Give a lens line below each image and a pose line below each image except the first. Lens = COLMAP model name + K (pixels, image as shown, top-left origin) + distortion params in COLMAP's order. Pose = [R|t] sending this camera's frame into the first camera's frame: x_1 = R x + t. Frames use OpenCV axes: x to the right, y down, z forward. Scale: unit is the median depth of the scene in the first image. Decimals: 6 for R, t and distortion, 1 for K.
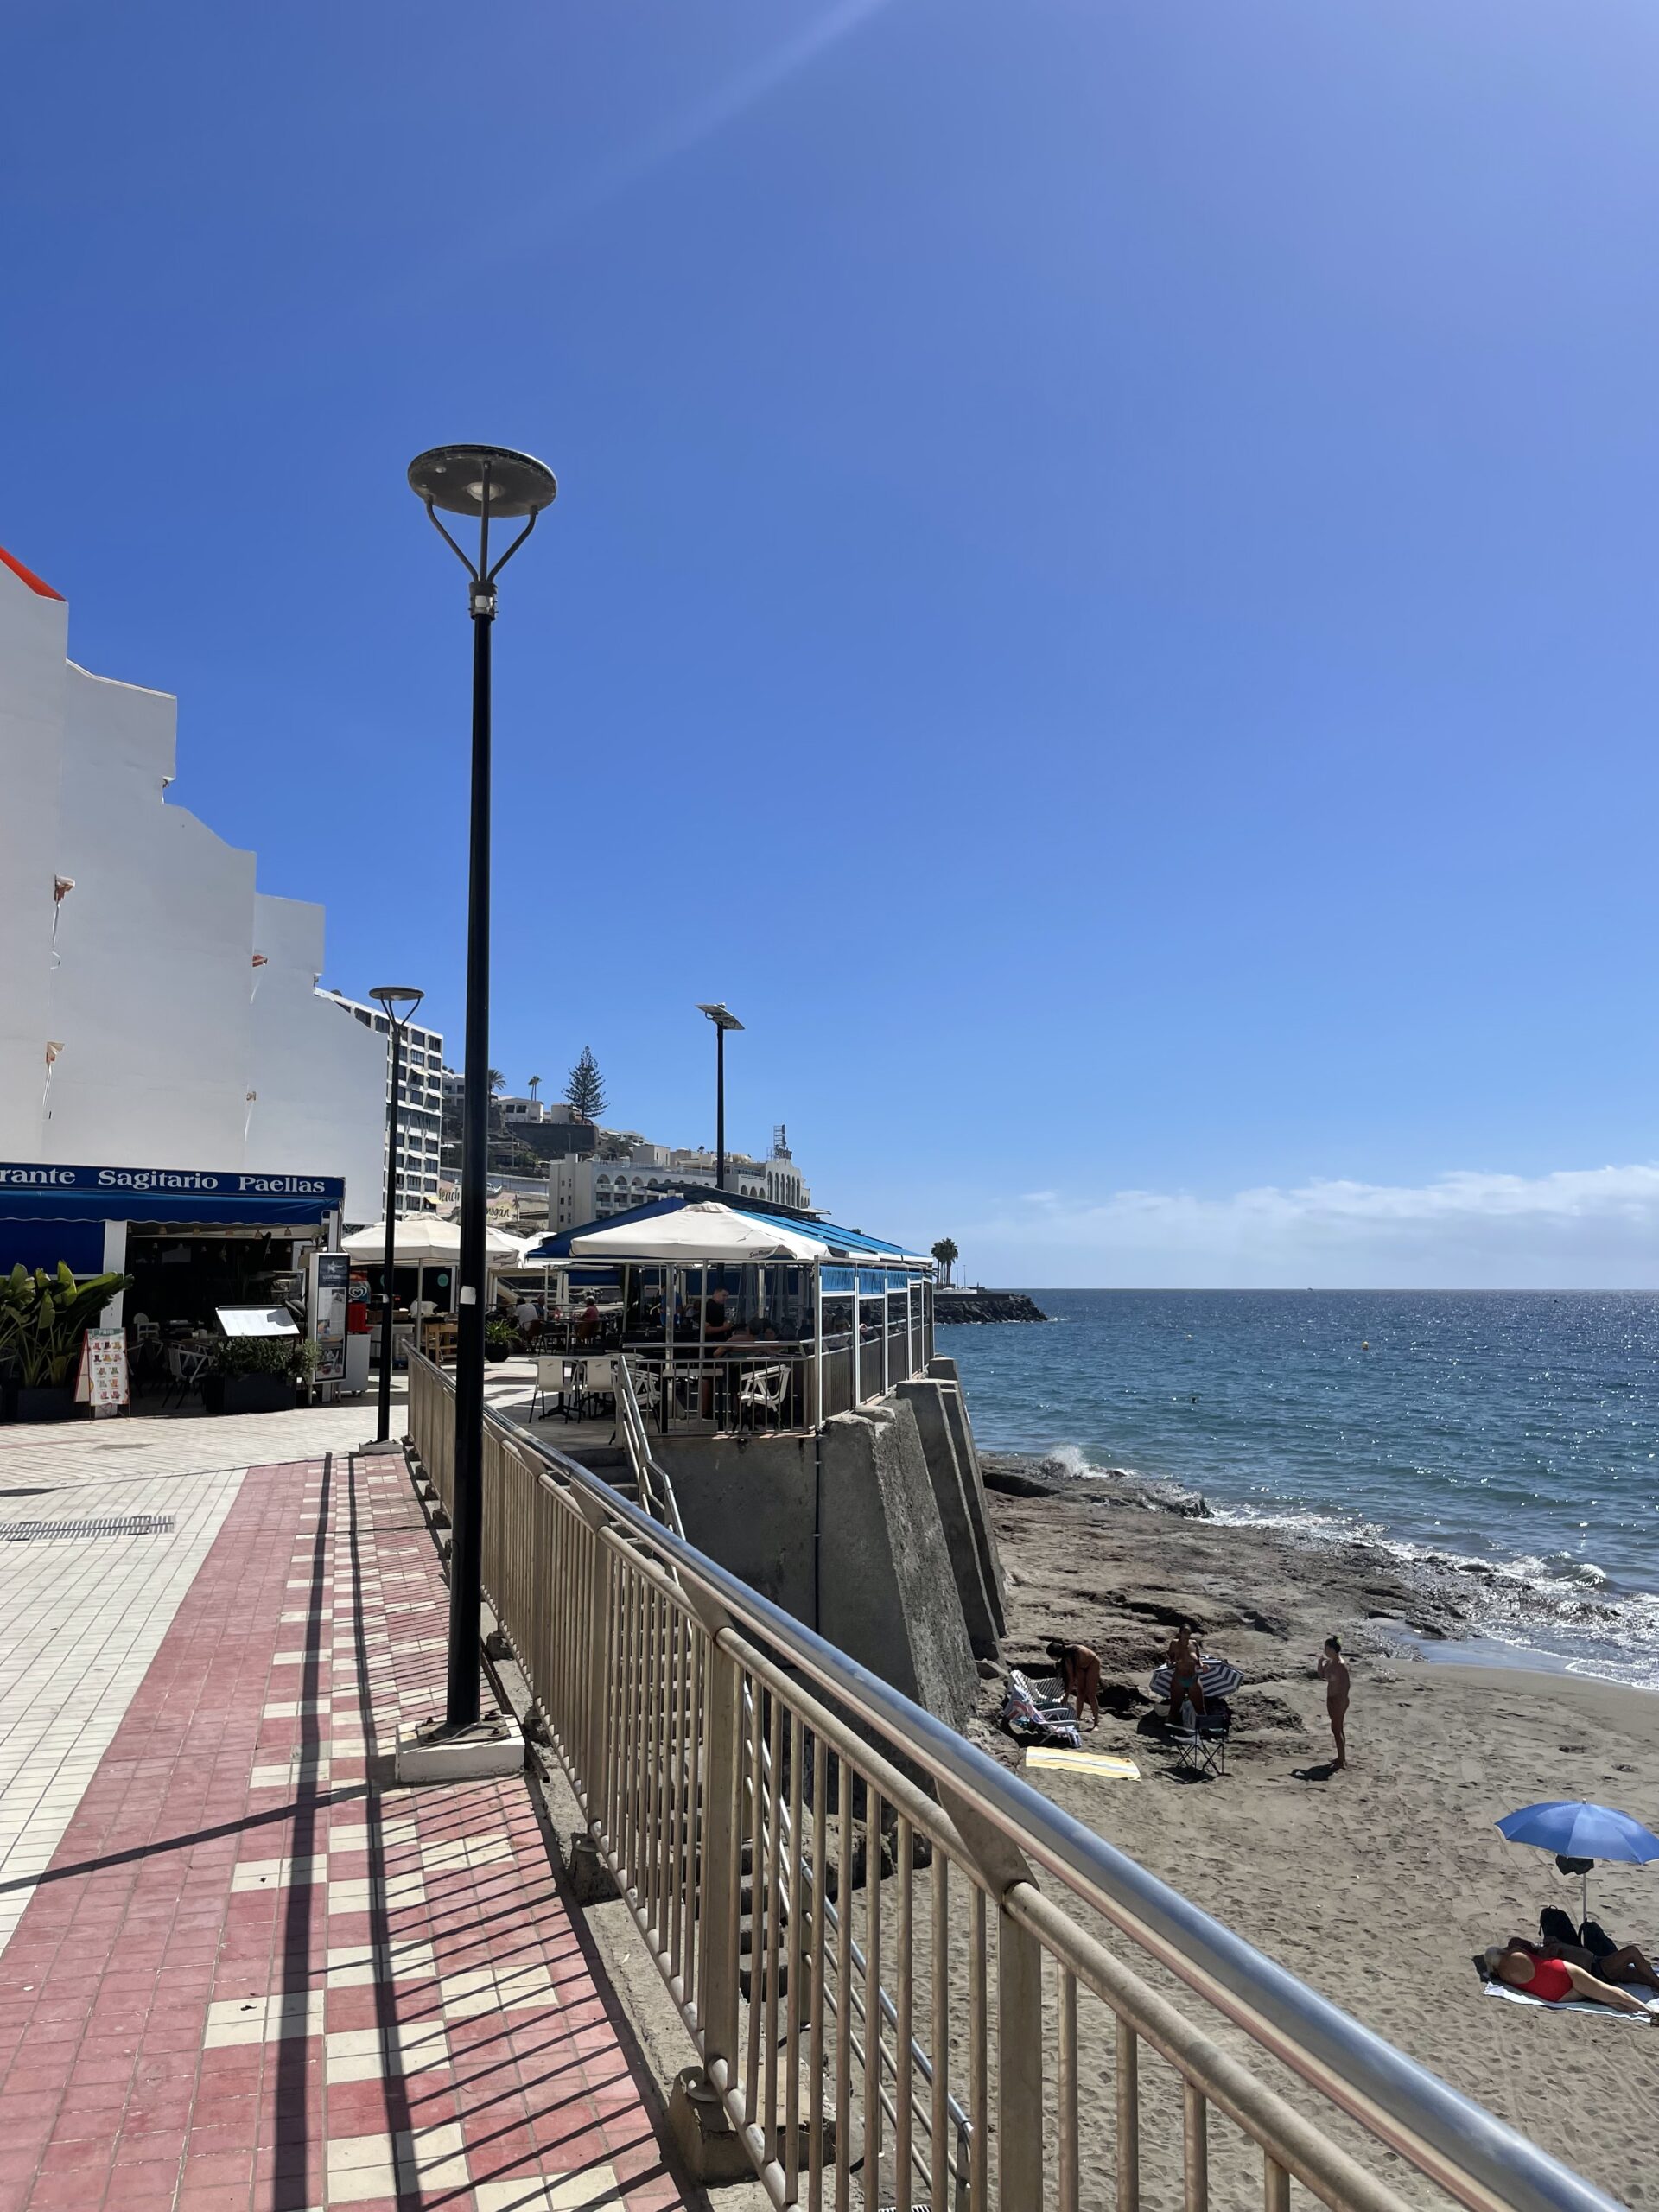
lens RADIAL K [[1642.4, 0, 838.6], [0, 1642.4, 1107.6], [0, 0, 1]] dist [0.005381, 0.000159]
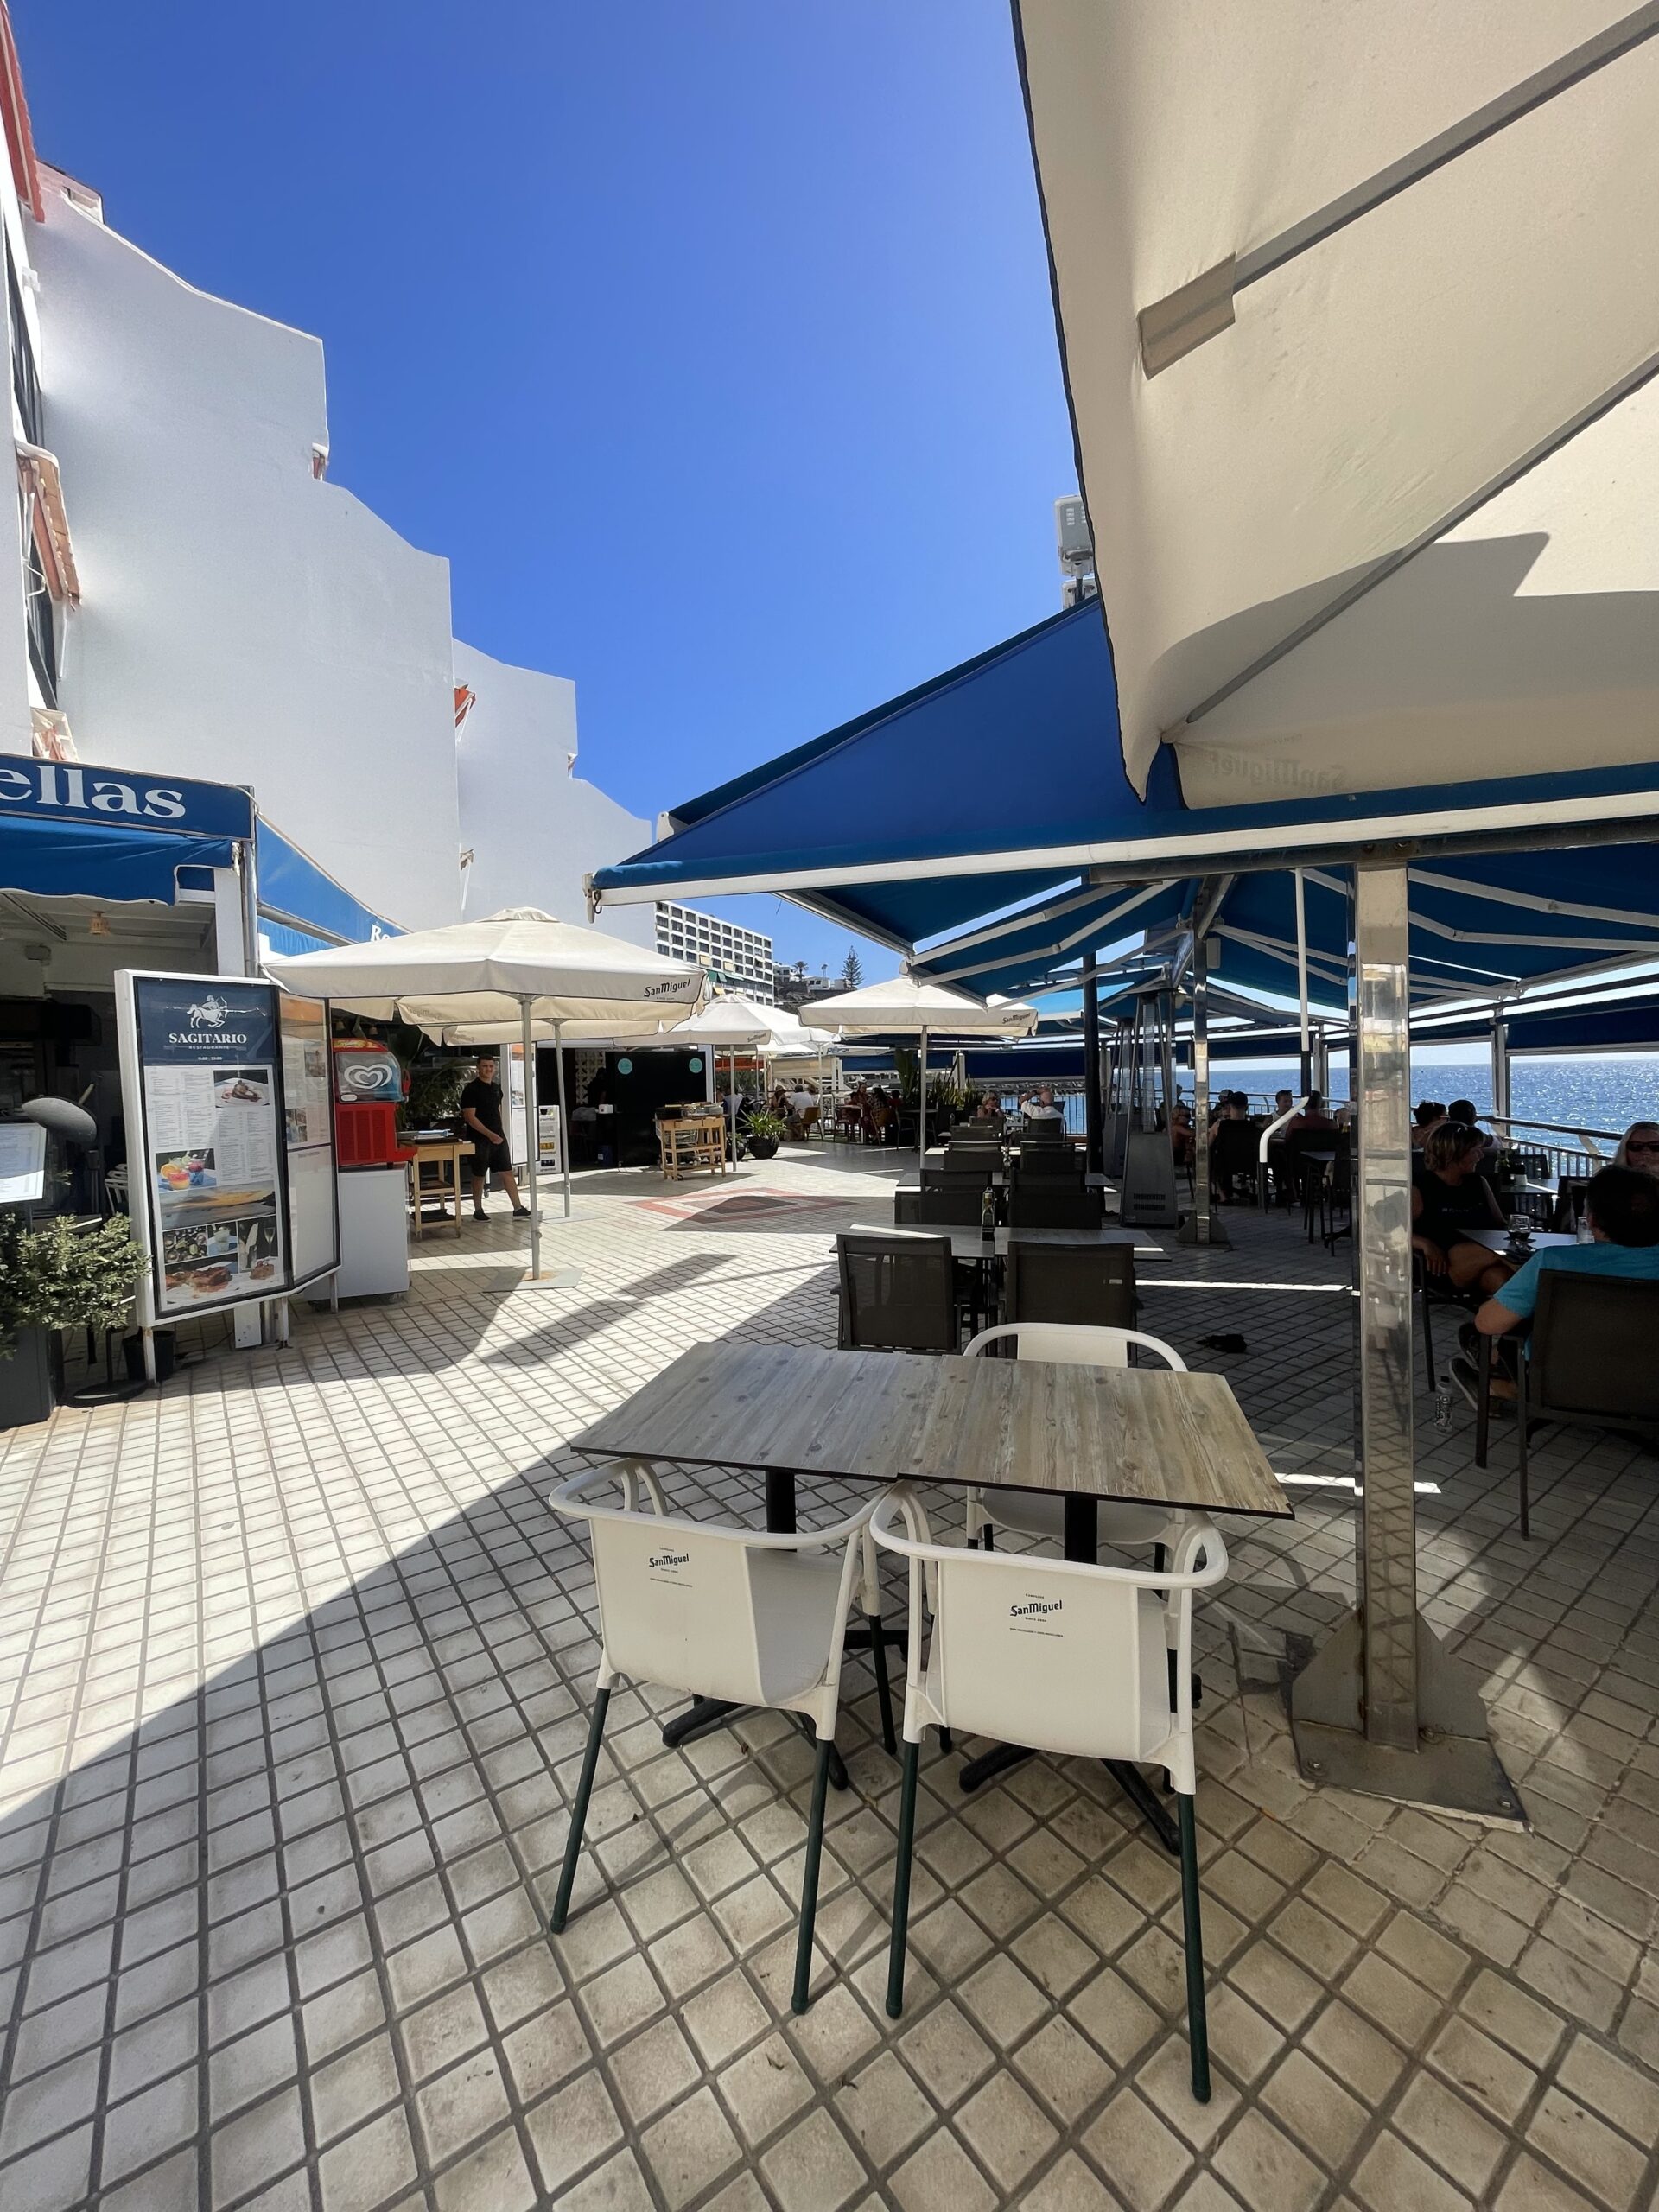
lens RADIAL K [[890.7, 0, 828.5], [0, 890.7, 1101.0], [0, 0, 1]] dist [0.000459, -0.000026]
pose [[0.983153, -0.015926, -0.182089, -0.088590], [0.040552, 0.990376, 0.132330, 0.065754], [0.178229, -0.137485, 0.974337, 0.563246]]
